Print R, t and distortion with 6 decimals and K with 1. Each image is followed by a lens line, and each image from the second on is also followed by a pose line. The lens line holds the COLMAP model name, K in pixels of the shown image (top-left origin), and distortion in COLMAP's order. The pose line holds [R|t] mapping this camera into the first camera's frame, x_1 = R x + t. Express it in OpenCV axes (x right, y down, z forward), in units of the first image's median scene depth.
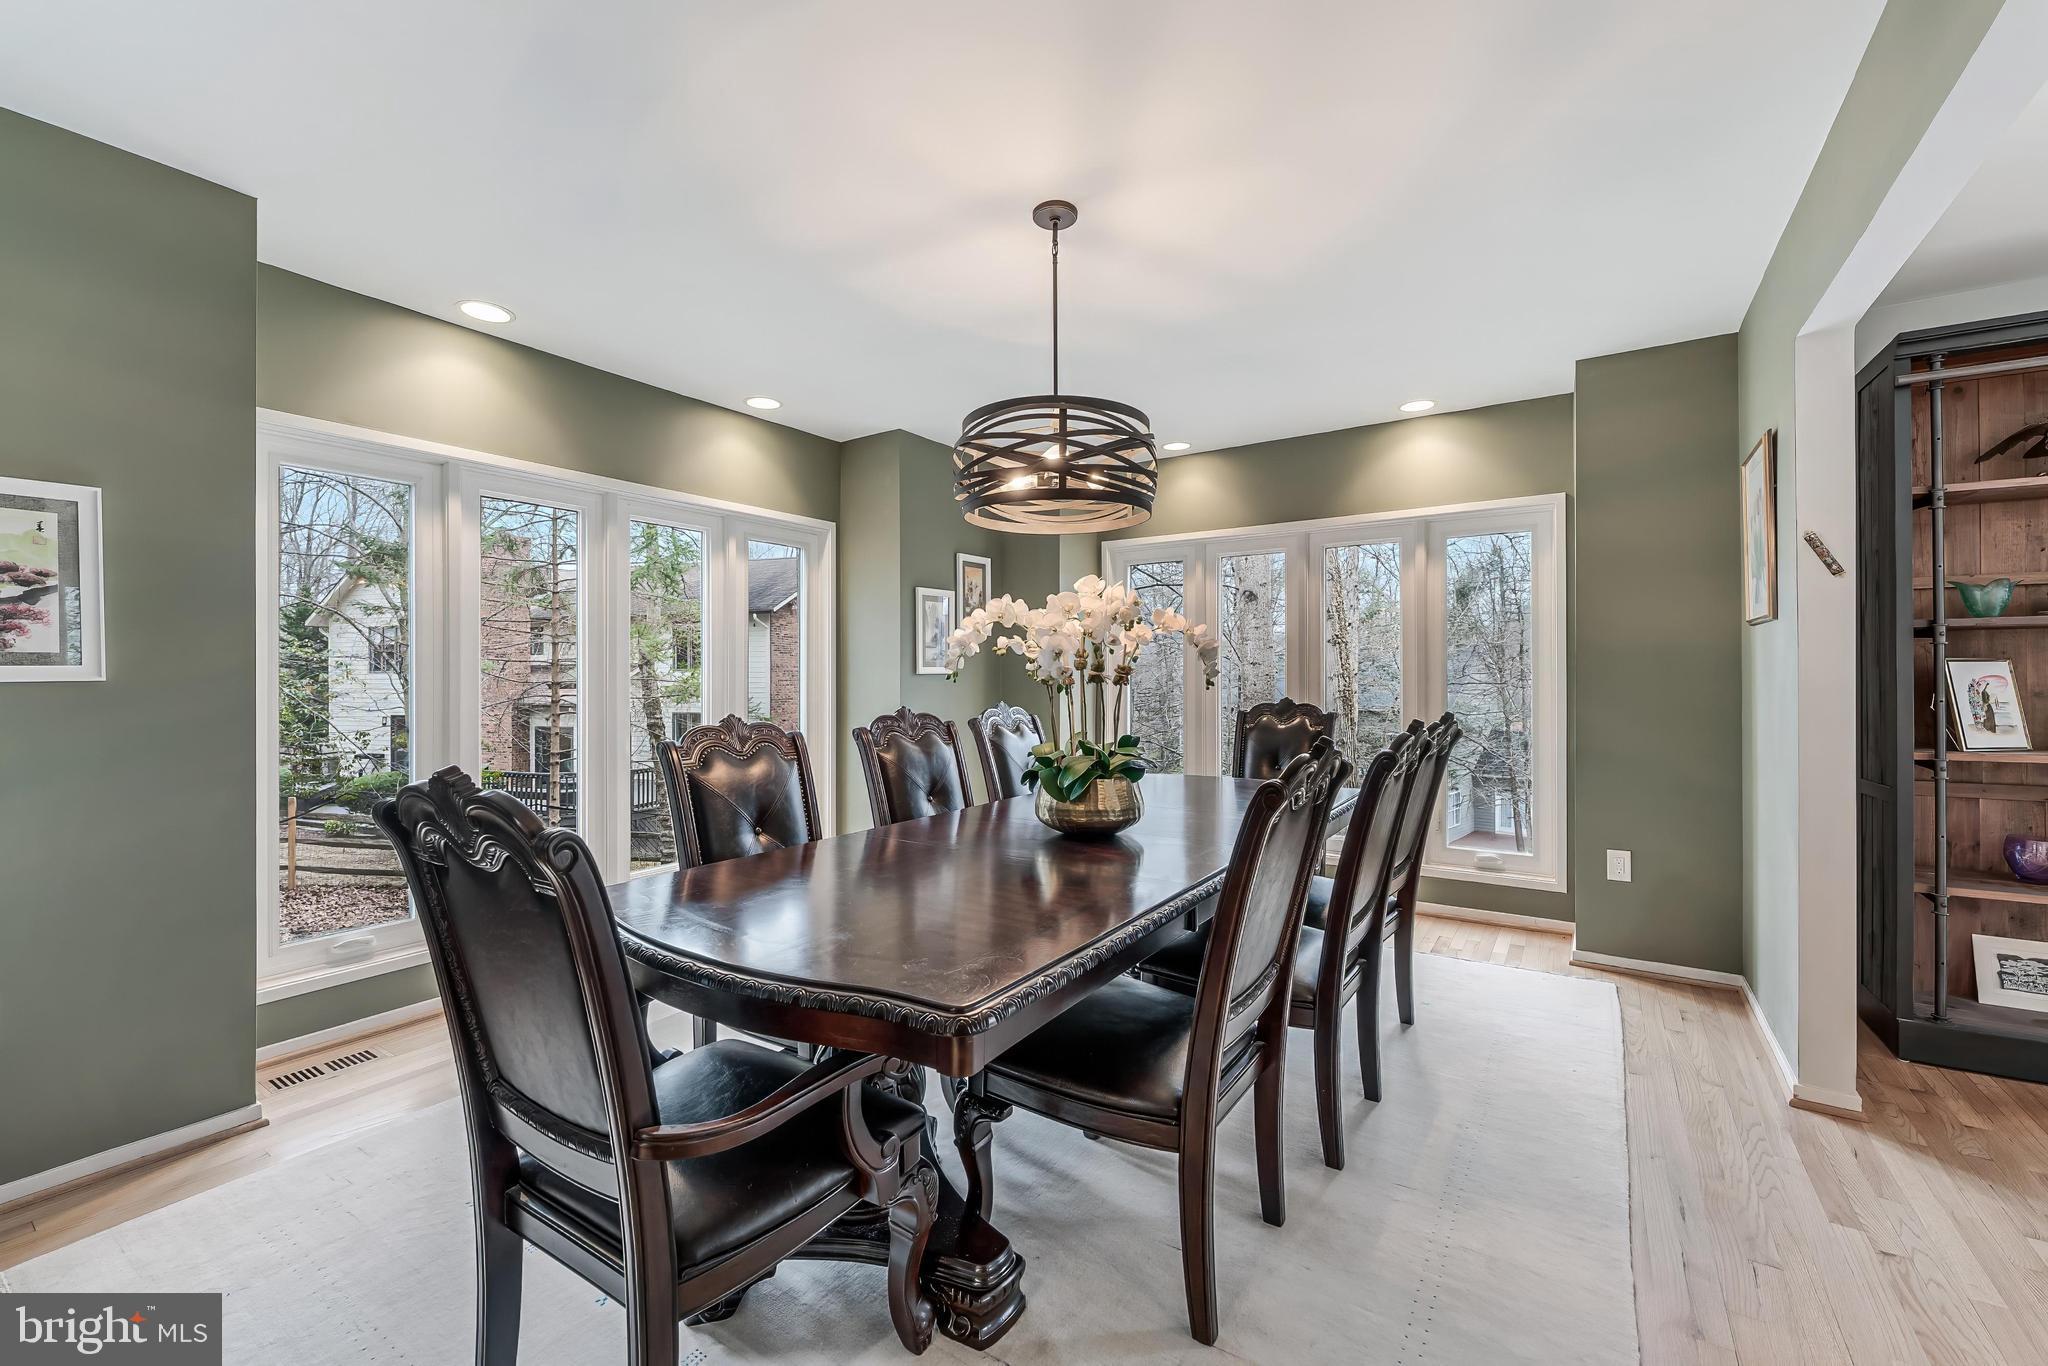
lens RADIAL K [[832.0, 0, 1078.6], [0, 832.0, 677.4], [0, 0, 1]] dist [0.004337, -0.000389]
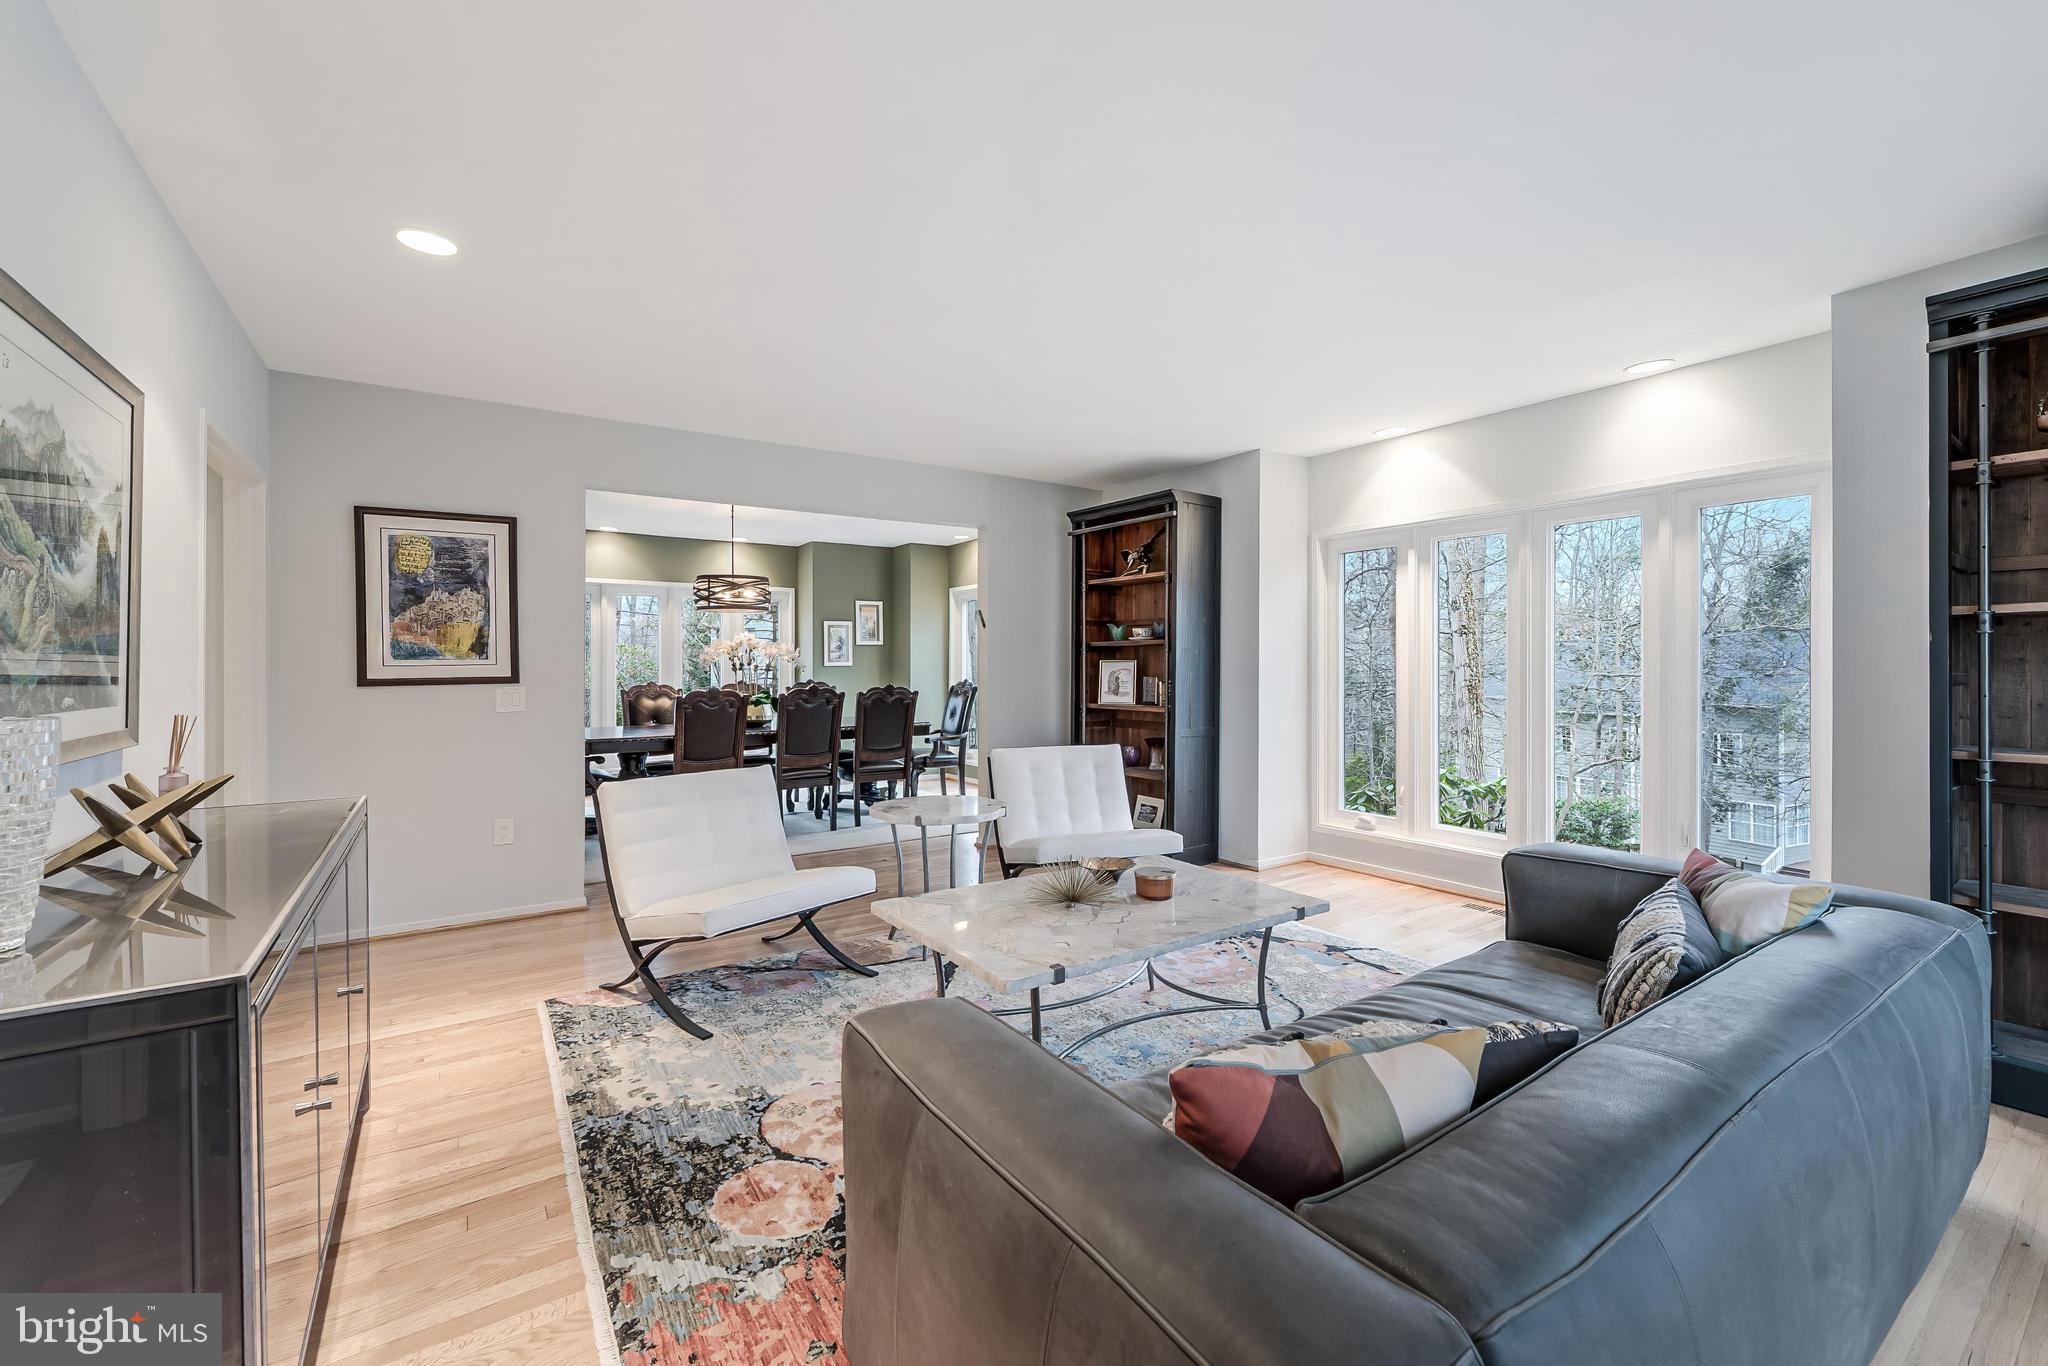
lens RADIAL K [[832.0, 0, 1029.0], [0, 832.0, 678.4], [0, 0, 1]] dist [0.004337, -0.000389]
pose [[0.918766, 0.006553, -0.394748, 1.610388], [-0.001230, 0.999905, 0.013736, -0.004737], [0.394801, -0.012135, 0.918687, -0.928386]]
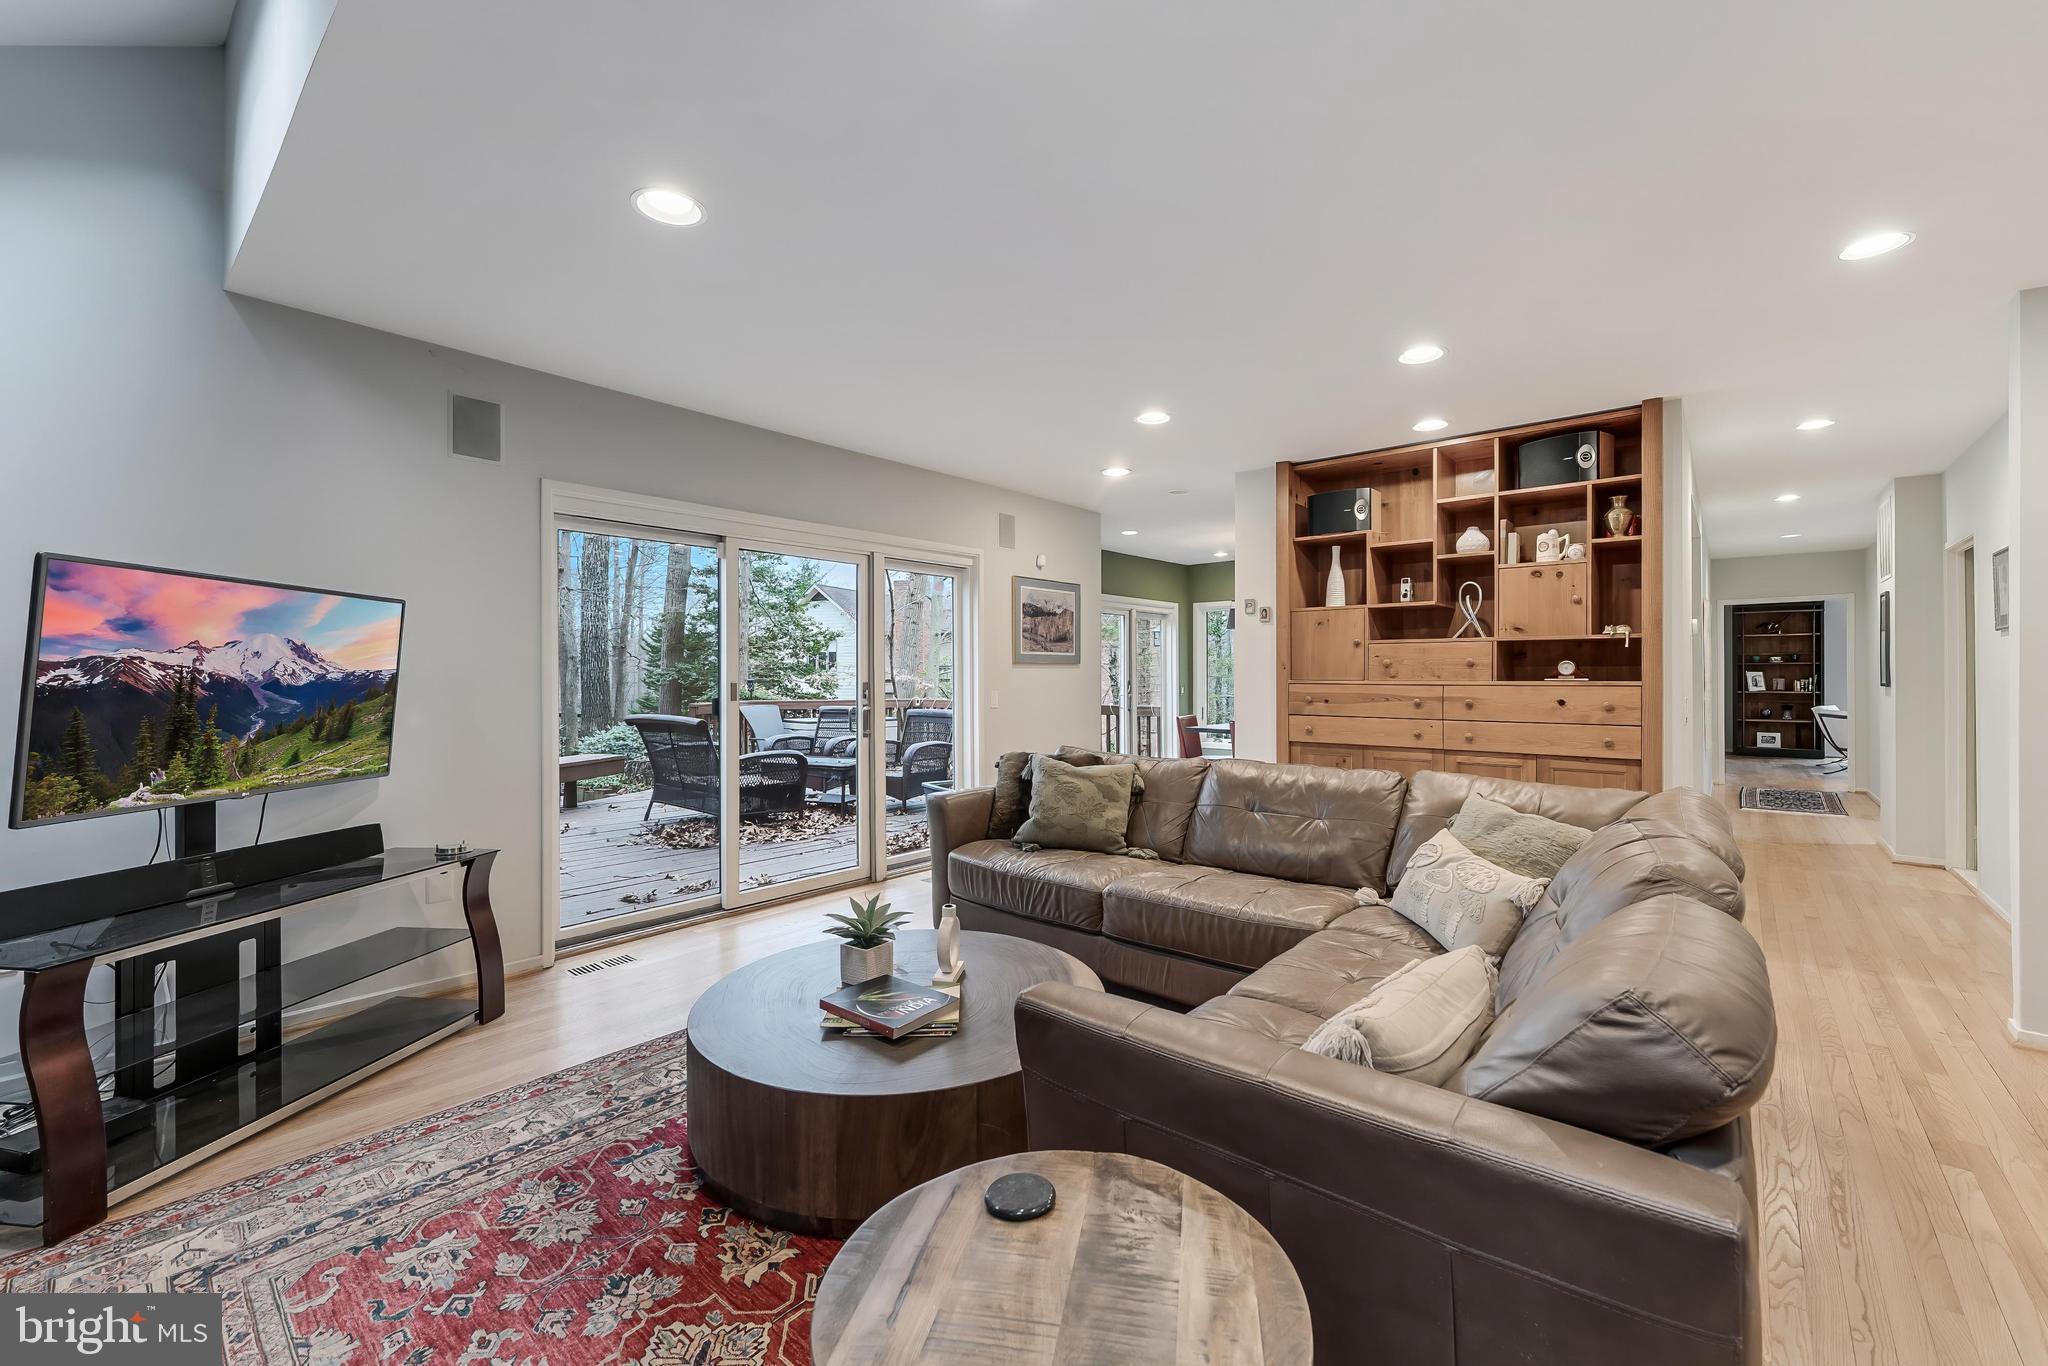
lens RADIAL K [[832.0, 0, 1012.0], [0, 832.0, 680.2], [0, 0, 1]] dist [0.004337, -0.000389]
pose [[0.991028, -0.009400, -0.133327, -2.281512], [0.009394, 0.999956, -0.000679, -0.008149], [0.133328, -0.000580, 0.991072, -3.953269]]
